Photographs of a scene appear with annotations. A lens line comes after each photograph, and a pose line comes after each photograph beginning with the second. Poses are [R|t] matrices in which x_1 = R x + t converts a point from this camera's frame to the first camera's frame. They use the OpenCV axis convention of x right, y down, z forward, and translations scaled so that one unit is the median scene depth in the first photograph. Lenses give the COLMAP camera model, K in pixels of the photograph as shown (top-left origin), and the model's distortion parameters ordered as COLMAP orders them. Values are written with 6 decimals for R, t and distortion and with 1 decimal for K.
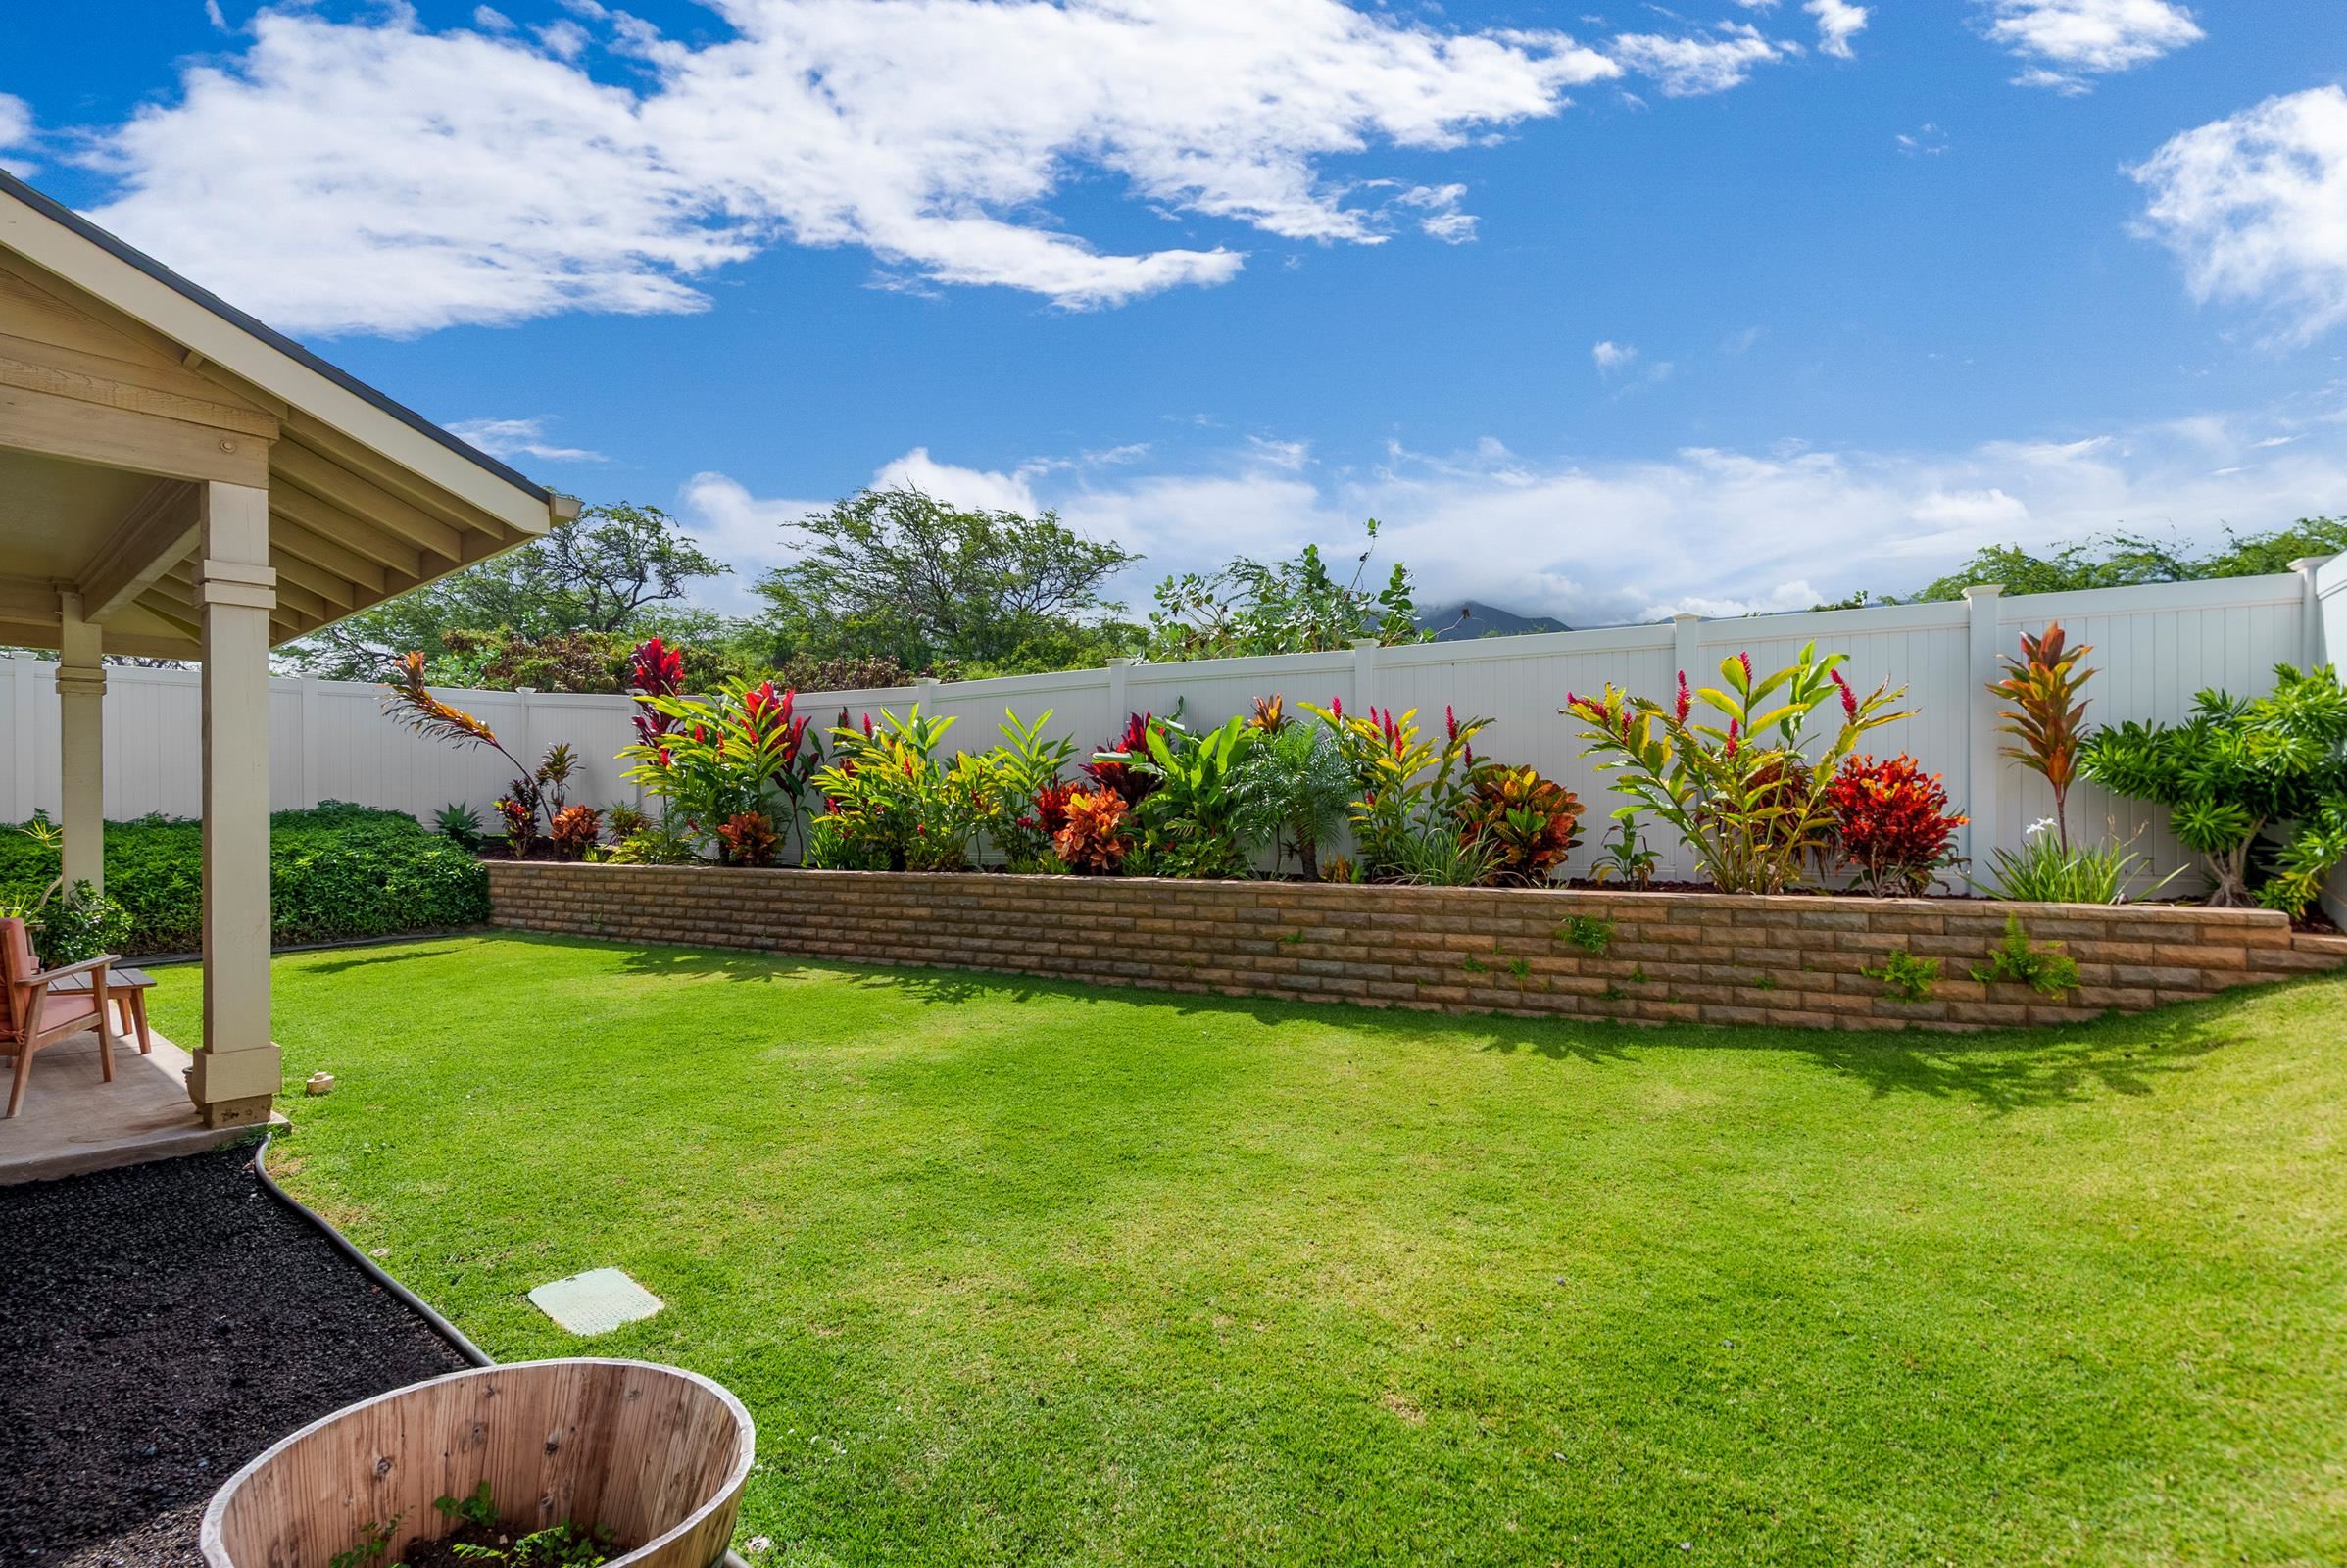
lens RADIAL K [[1094.5, 0, 1171.3], [0, 1094.5, 821.3], [0, 0, 1]] dist [-0.001672, -0.000566]
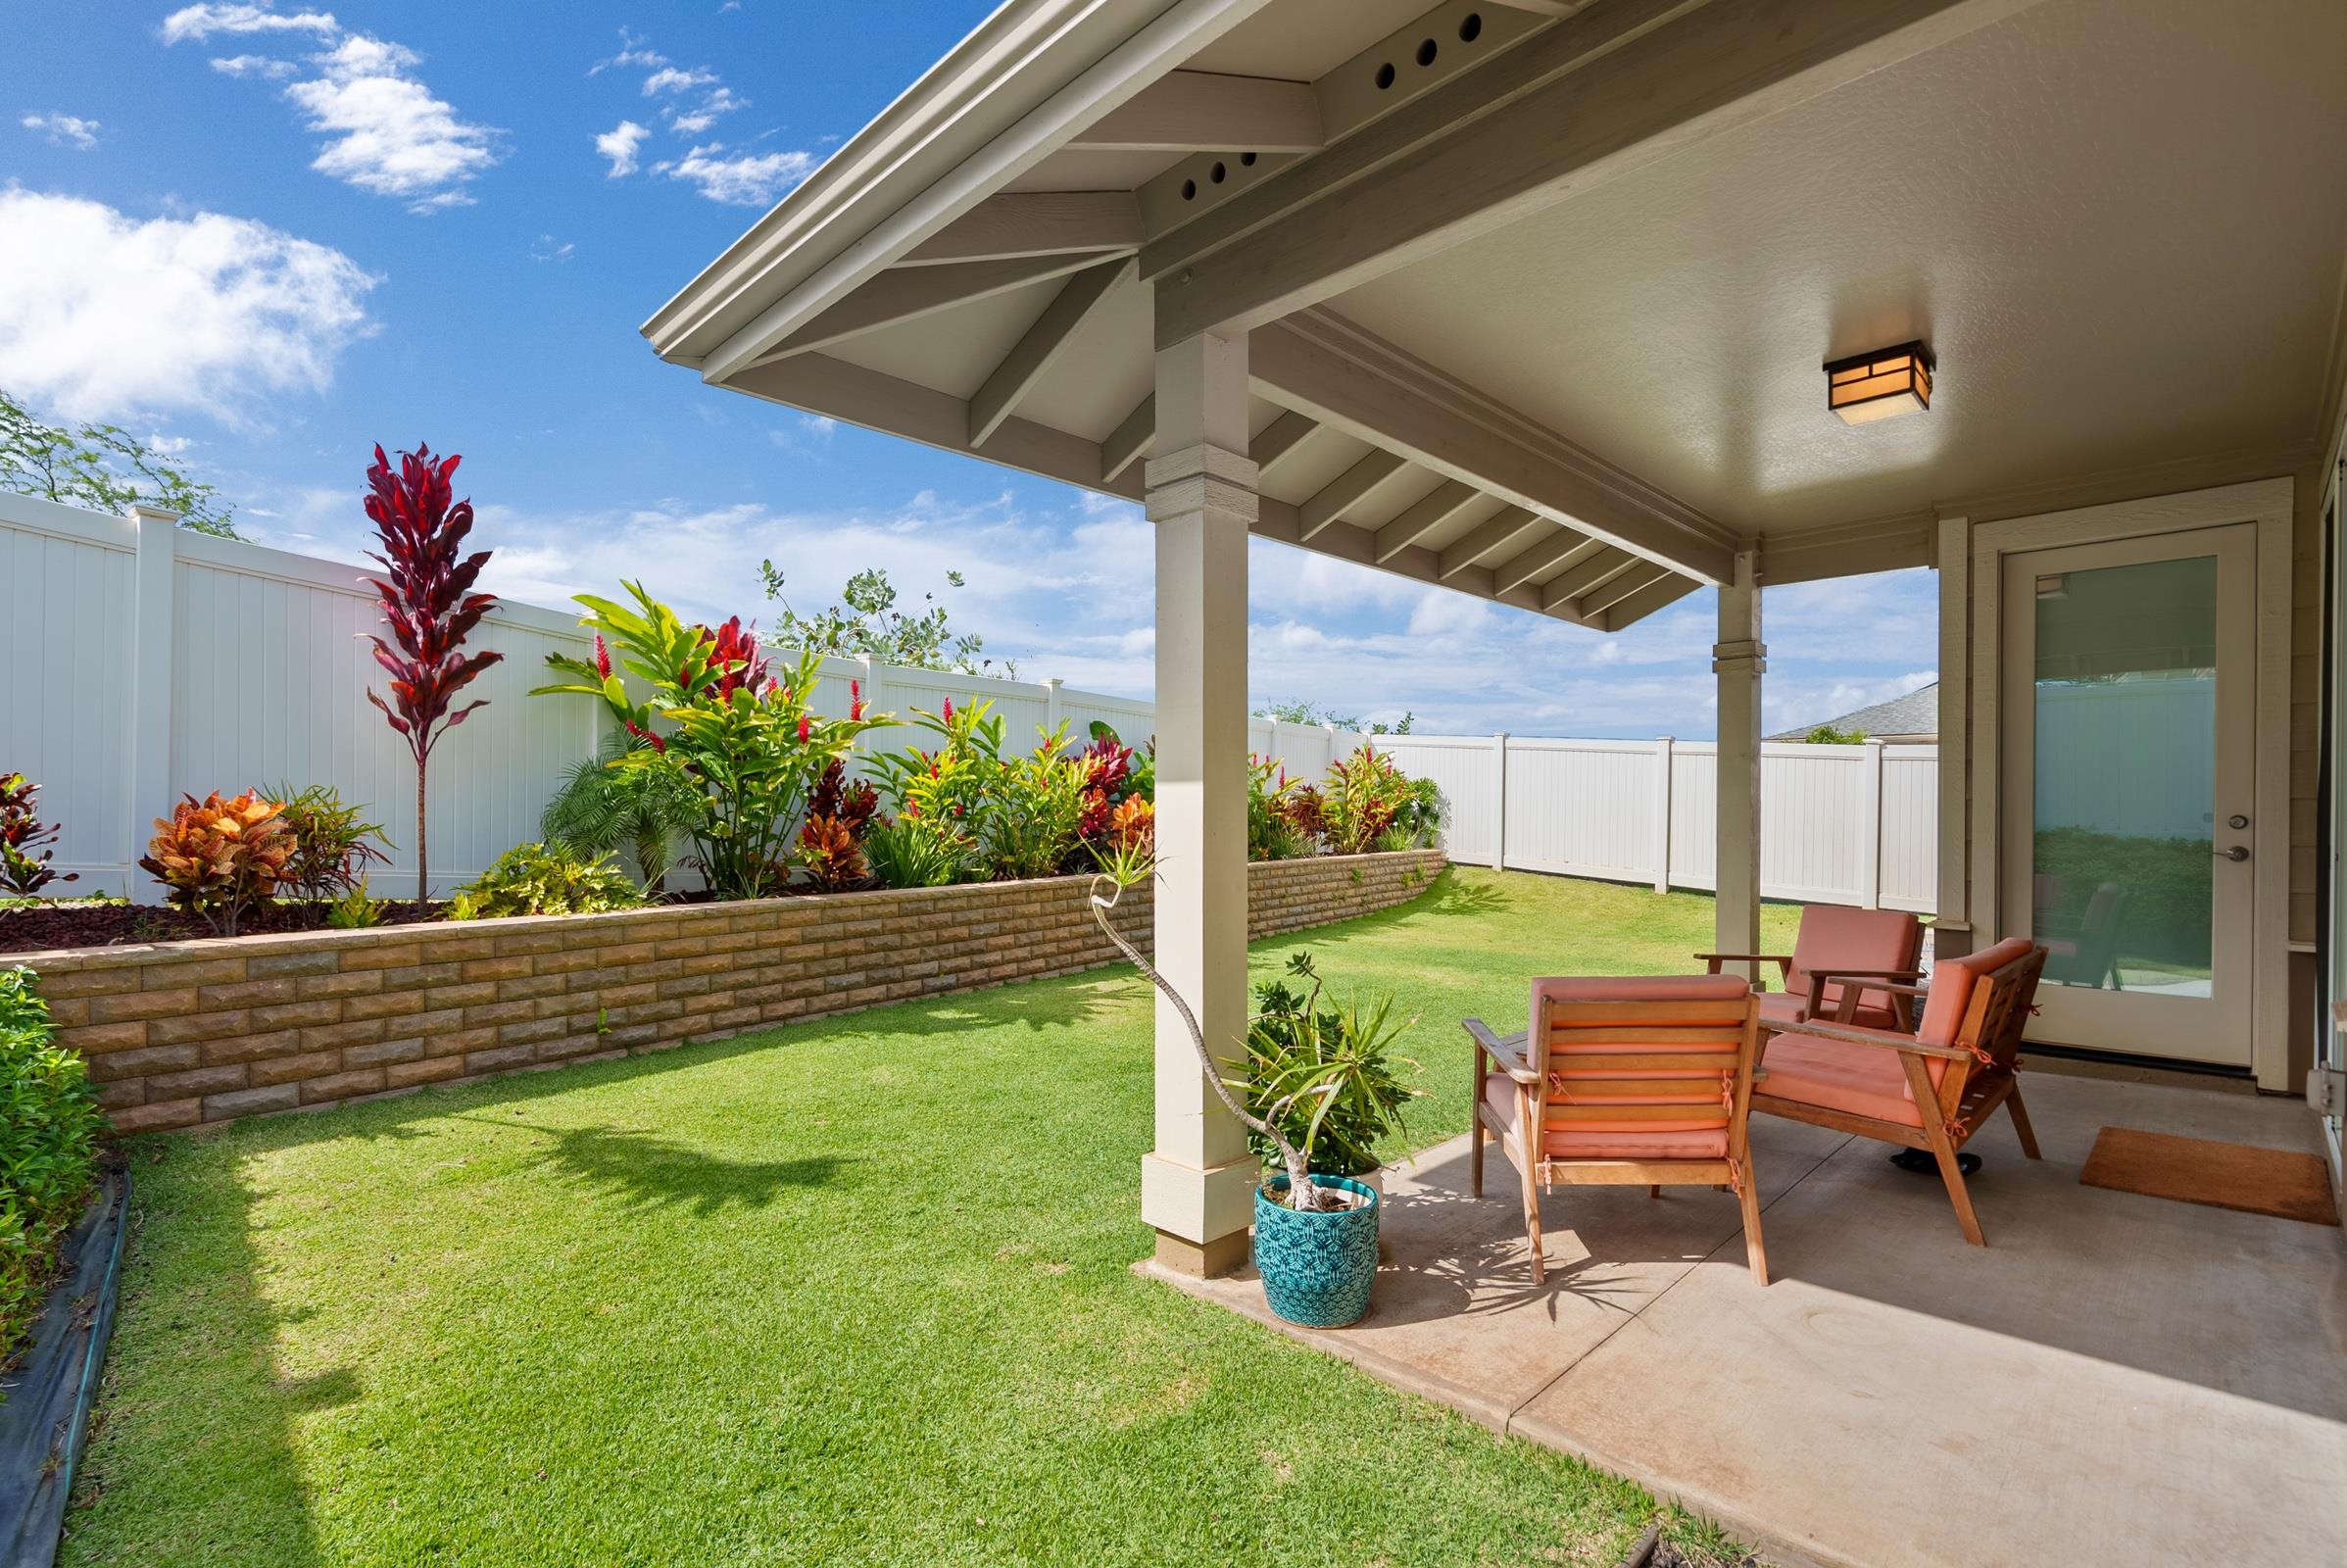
lens RADIAL K [[1094.5, 0, 1171.3], [0, 1094.5, 821.3], [0, 0, 1]] dist [-0.001672, -0.000566]
pose [[0.094942, 0.006190, 0.995464, -0.937153], [0.020973, 0.999746, -0.008217, 0.005574], [-0.995262, 0.021658, 0.094788, 0.635930]]
